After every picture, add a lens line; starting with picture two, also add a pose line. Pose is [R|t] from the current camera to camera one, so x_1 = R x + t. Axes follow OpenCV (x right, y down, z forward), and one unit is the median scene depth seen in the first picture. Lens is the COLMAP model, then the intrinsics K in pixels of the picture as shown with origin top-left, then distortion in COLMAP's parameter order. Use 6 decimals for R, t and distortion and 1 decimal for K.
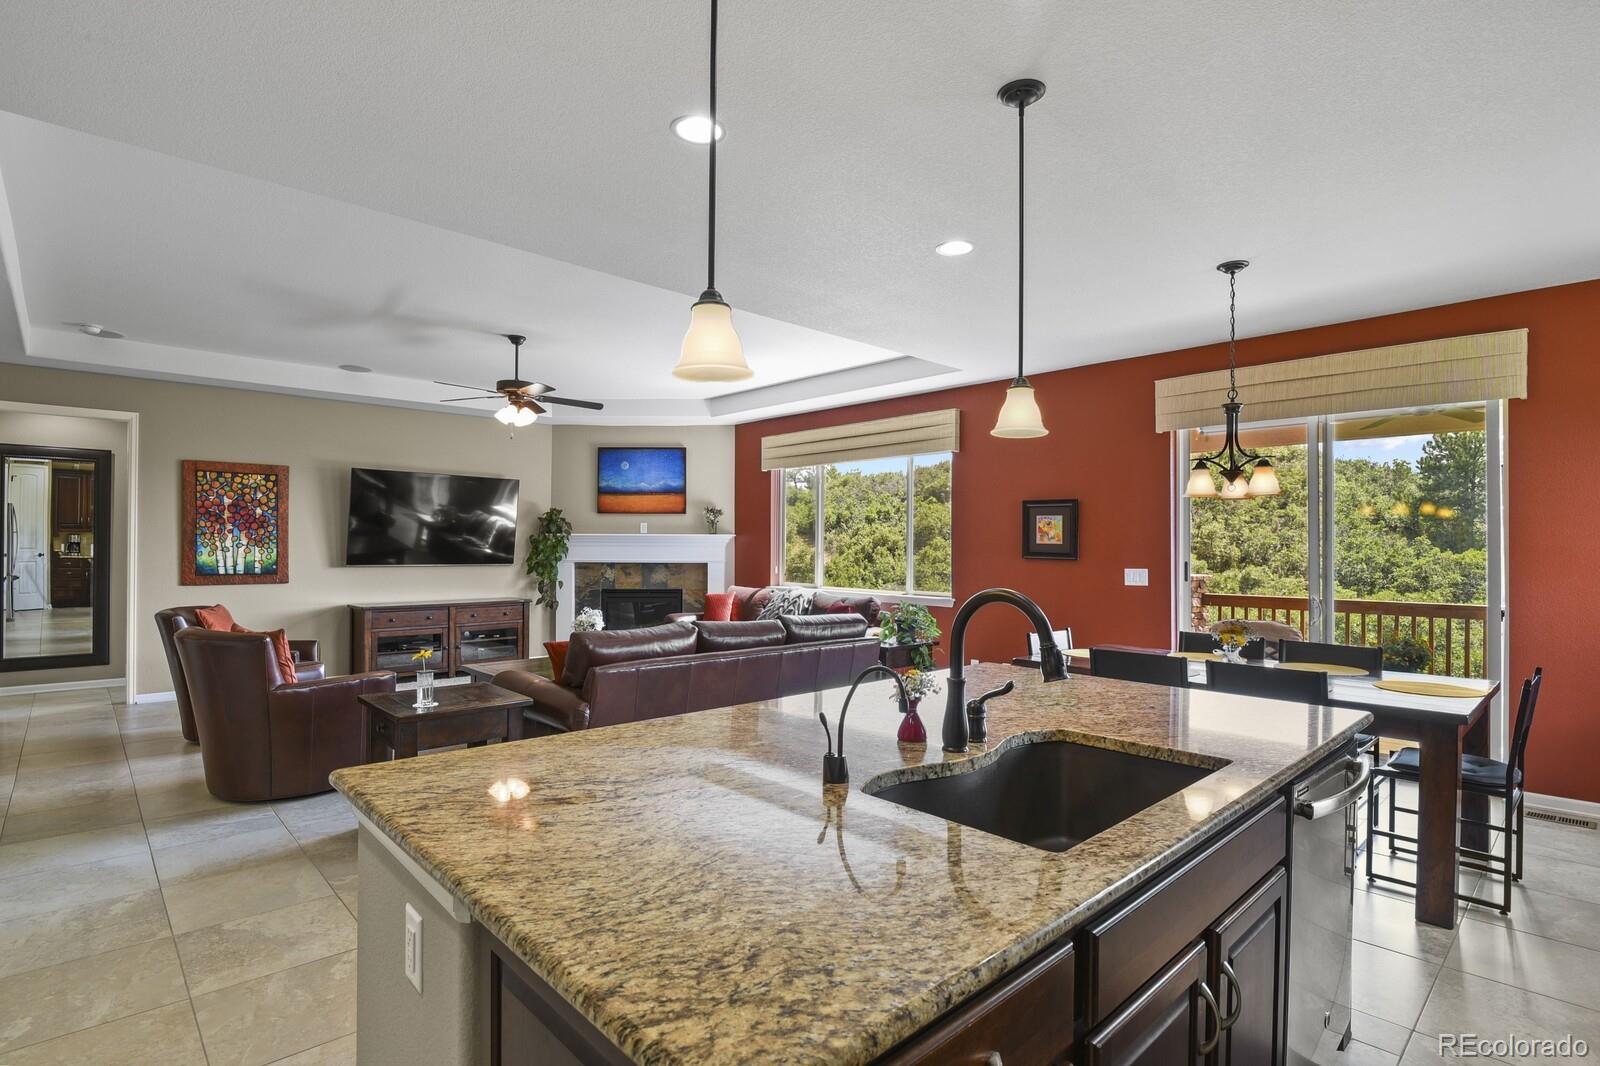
lens RADIAL K [[784.3, 0, 811.2], [0, 784.3, 544.4], [0, 0, 1]] dist [-0.007852, -0.006294]
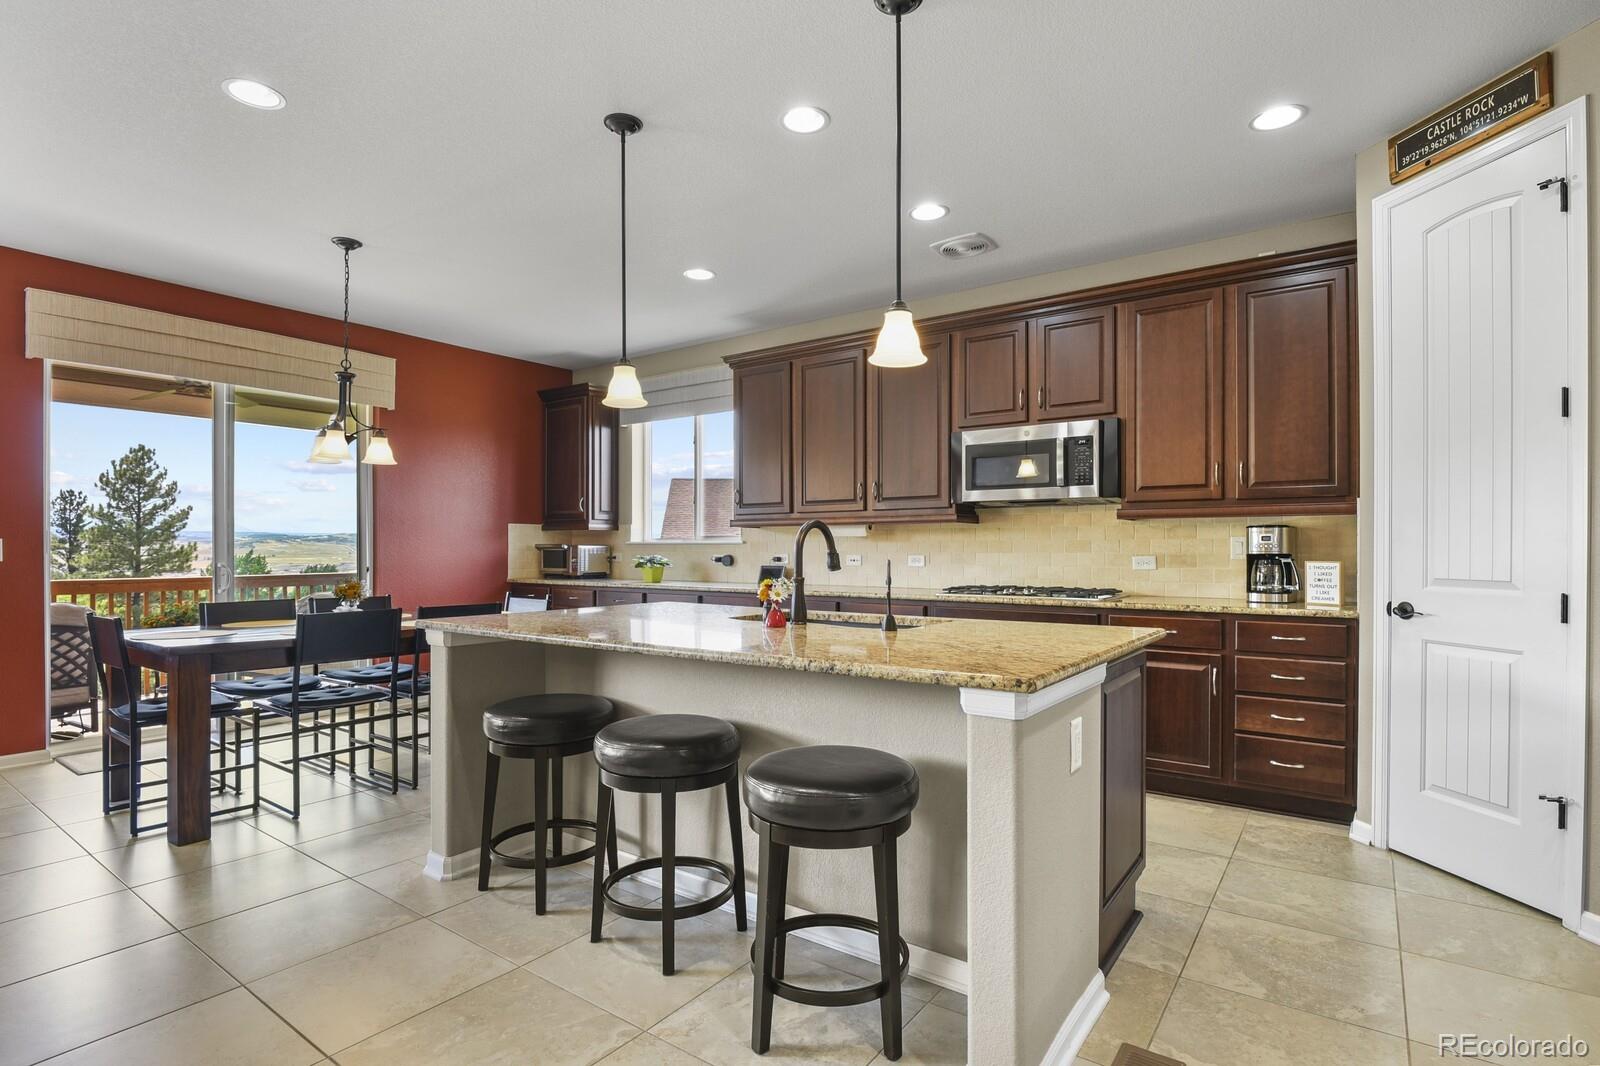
lens RADIAL K [[784.3, 0, 802.1], [0, 784.3, 547.3], [0, 0, 1]] dist [-0.007852, -0.006294]
pose [[-0.187751, -0.005030, 0.982204, -0.271814], [-0.006096, 0.999974, 0.003956, 0.021146], [-0.982198, -0.005245, -0.187777, 0.259306]]
